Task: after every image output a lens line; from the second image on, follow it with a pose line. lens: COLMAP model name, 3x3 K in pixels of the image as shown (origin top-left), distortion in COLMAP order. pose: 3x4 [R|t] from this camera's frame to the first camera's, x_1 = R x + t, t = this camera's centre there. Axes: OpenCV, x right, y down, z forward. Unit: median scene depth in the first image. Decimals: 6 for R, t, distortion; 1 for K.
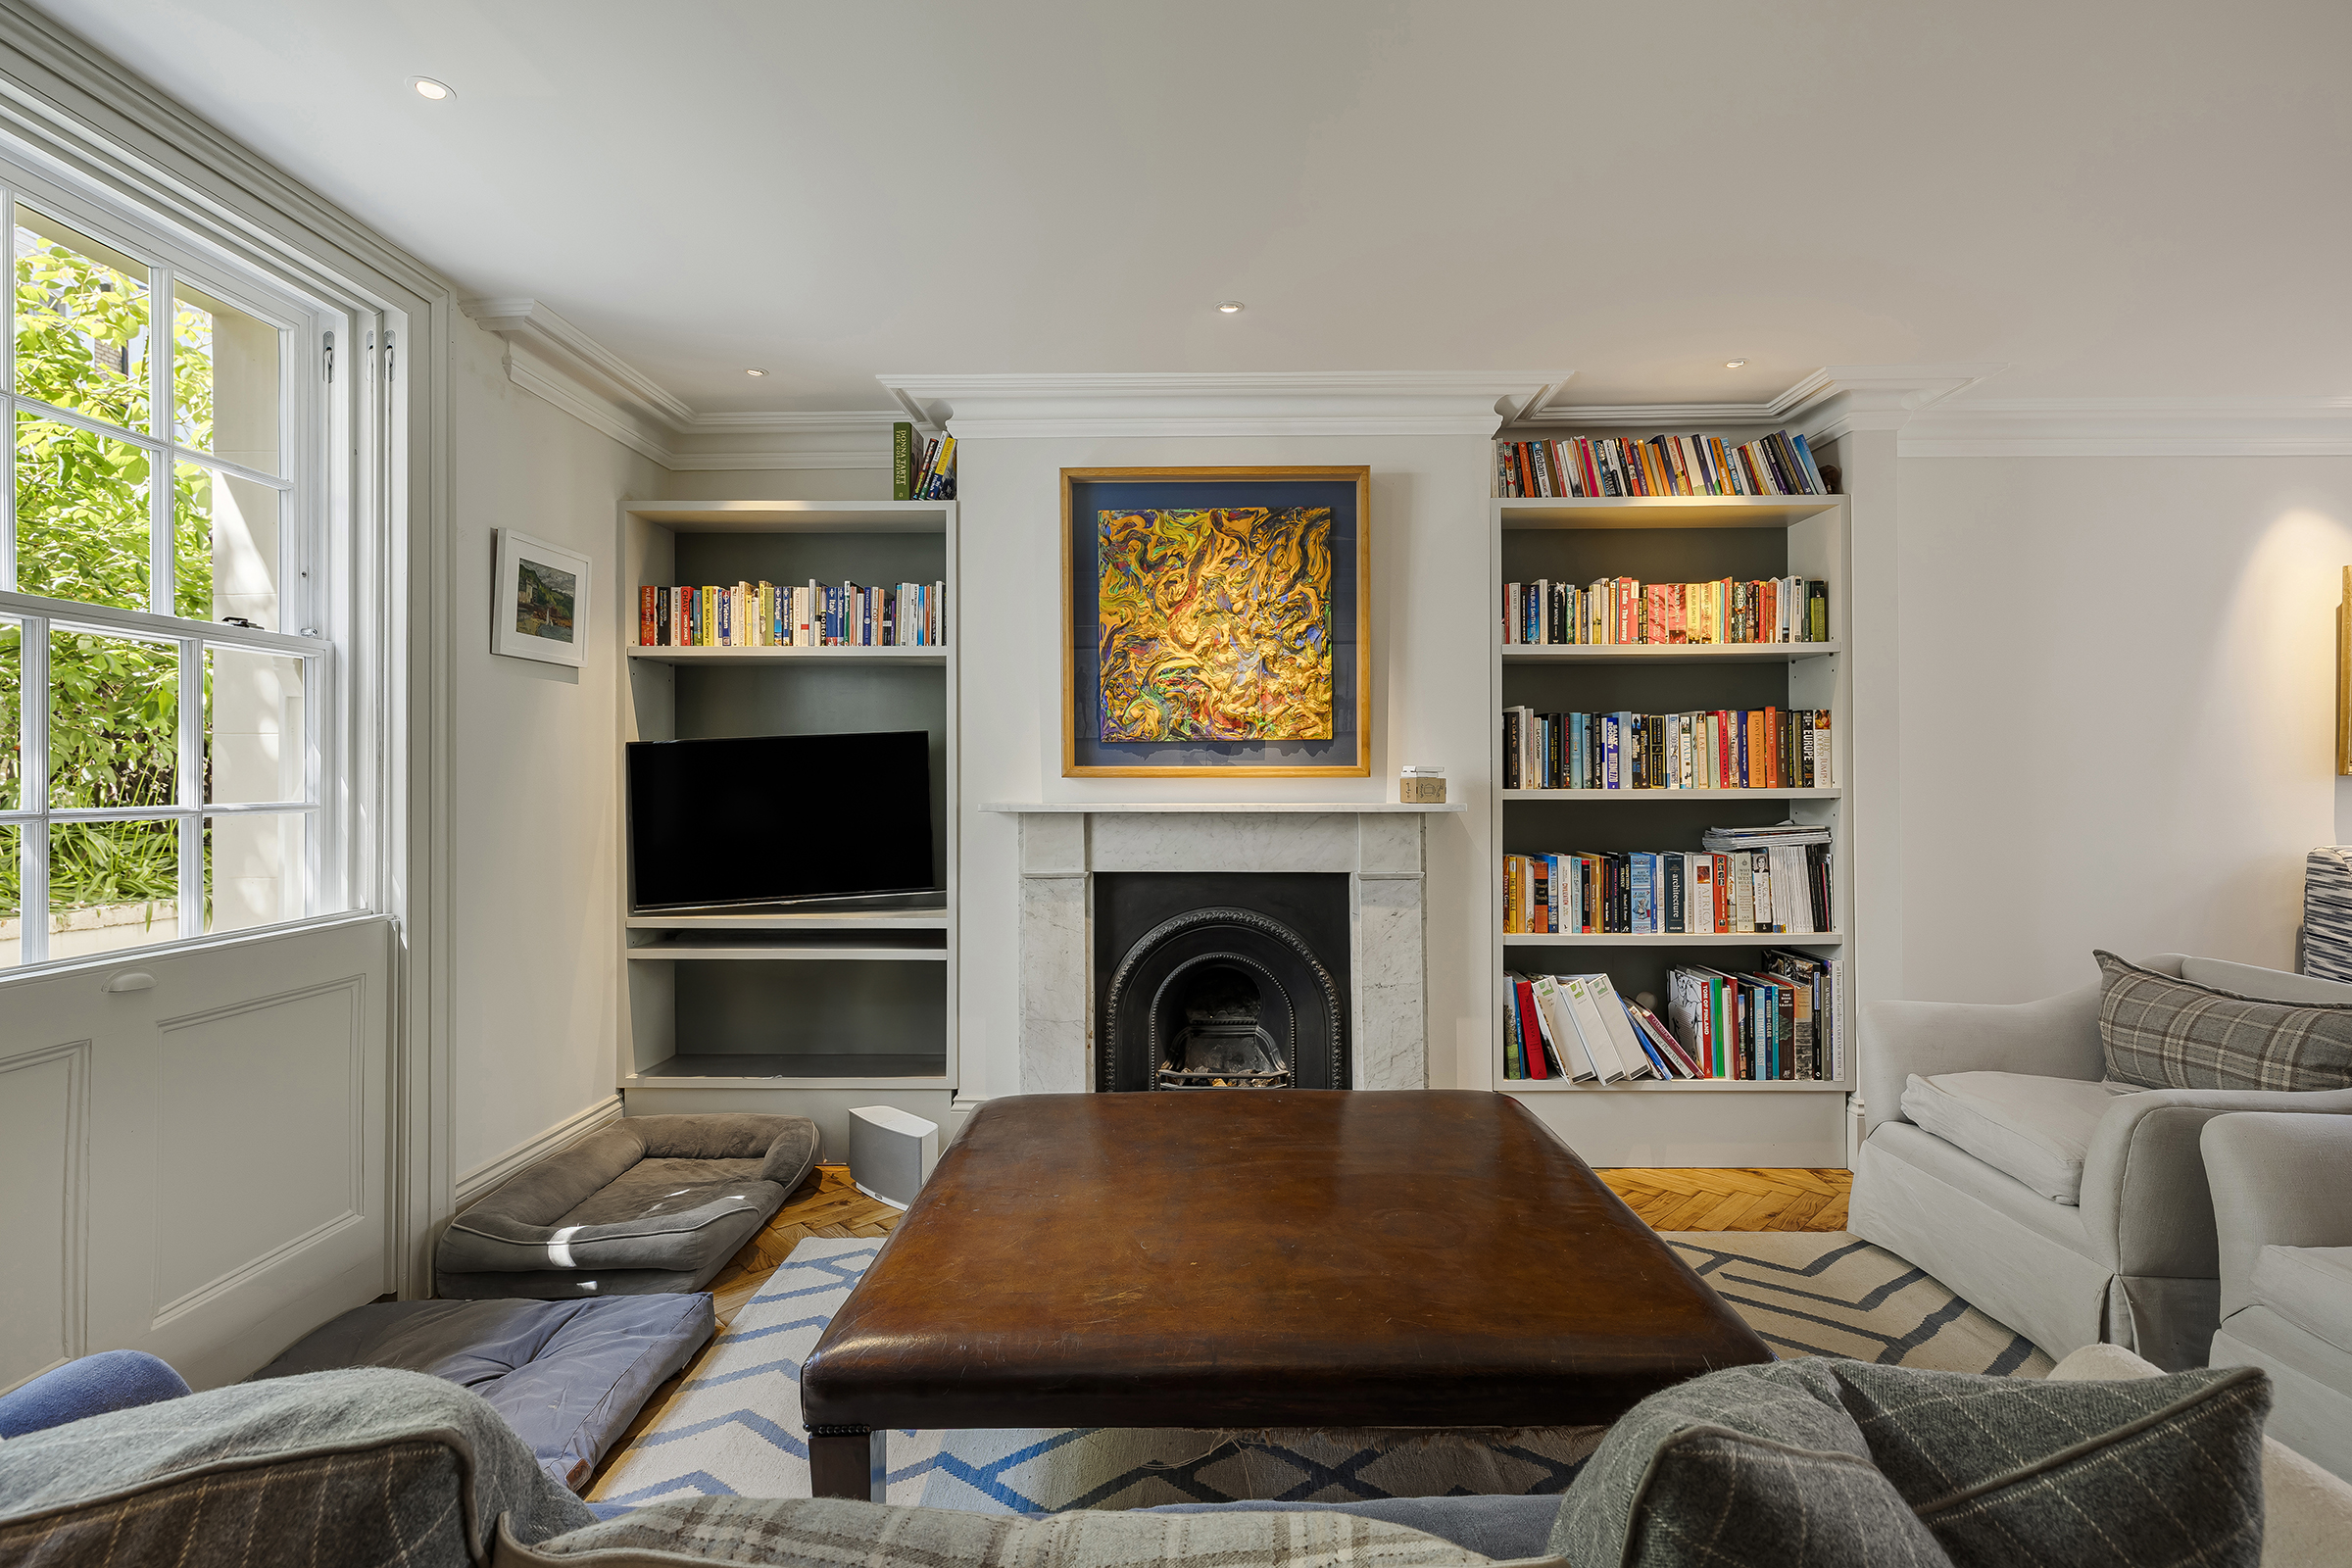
lens RADIAL K [[1048.1, 0, 1178.4], [0, 1048.1, 764.3], [0, 0, 1]] dist [0.007213, -0.002237]
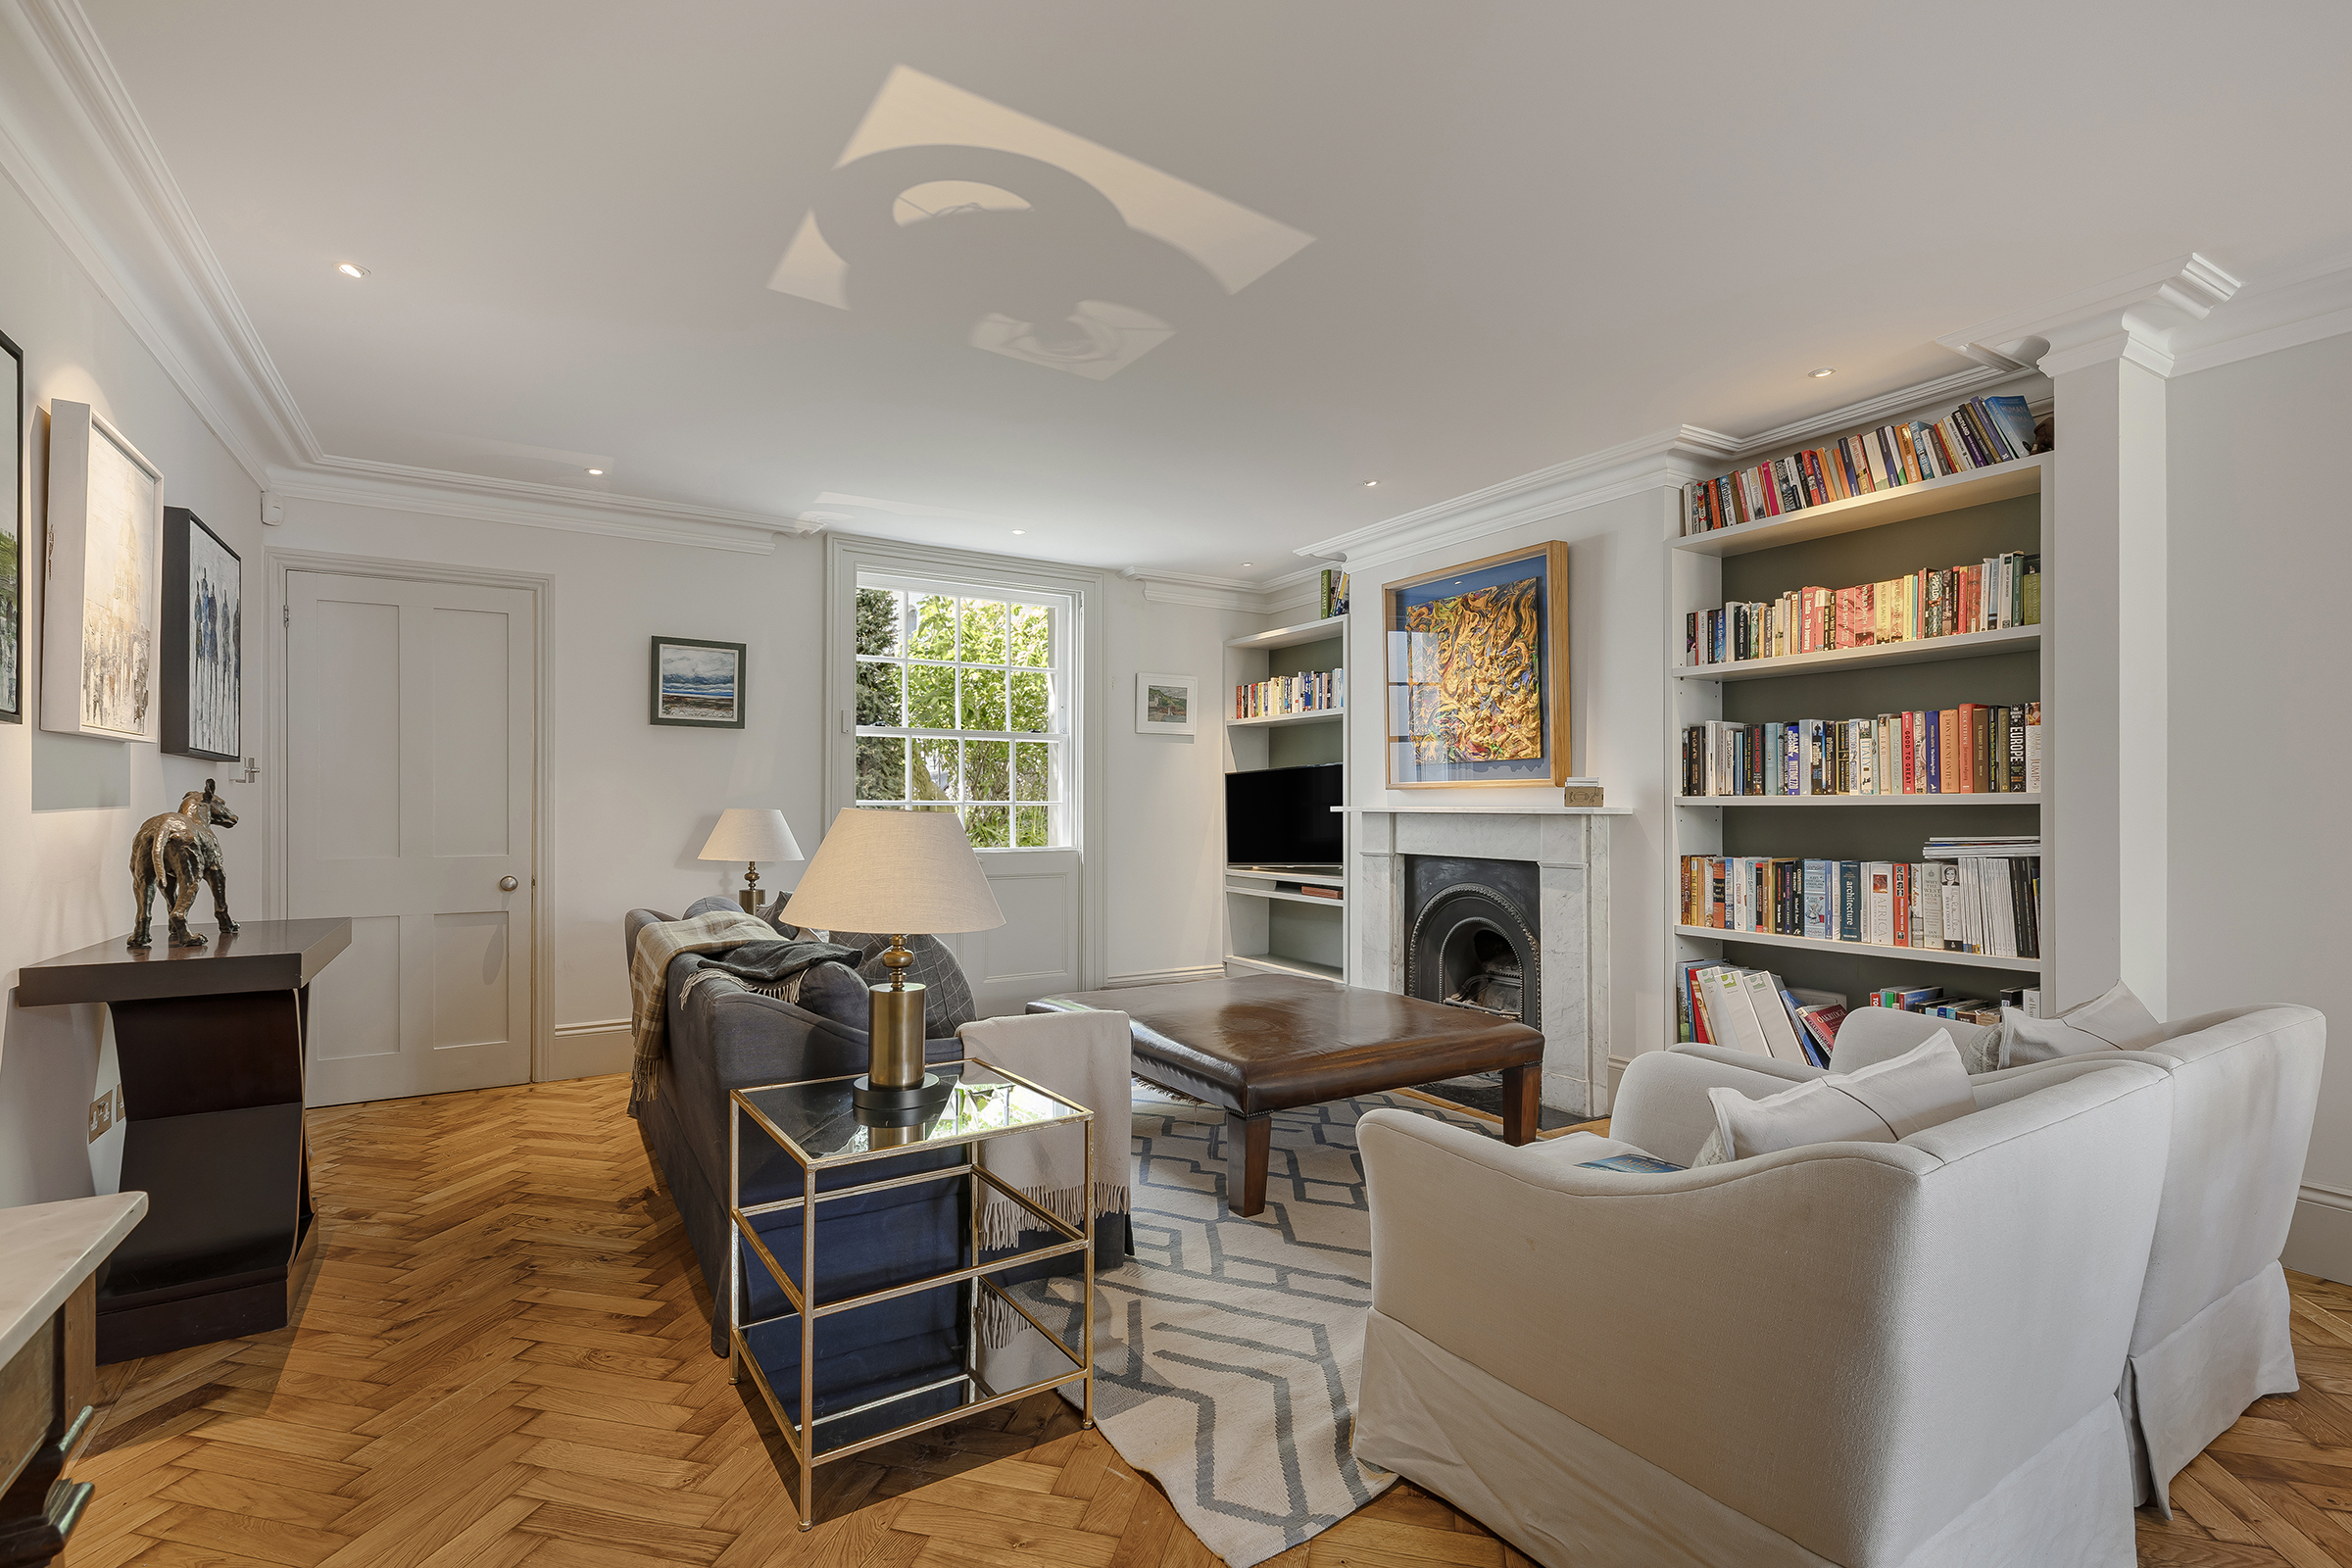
lens RADIAL K [[1048.1, 0, 1181.5], [0, 1048.1, 798.2], [0, 0, 1]] dist [0.007213, -0.002237]
pose [[0.547971, -0.003936, -0.836488, 0.952803], [0.004324, 0.999989, -0.001873, 0.025575], [0.836486, -0.002590, 0.547982, -0.066464]]
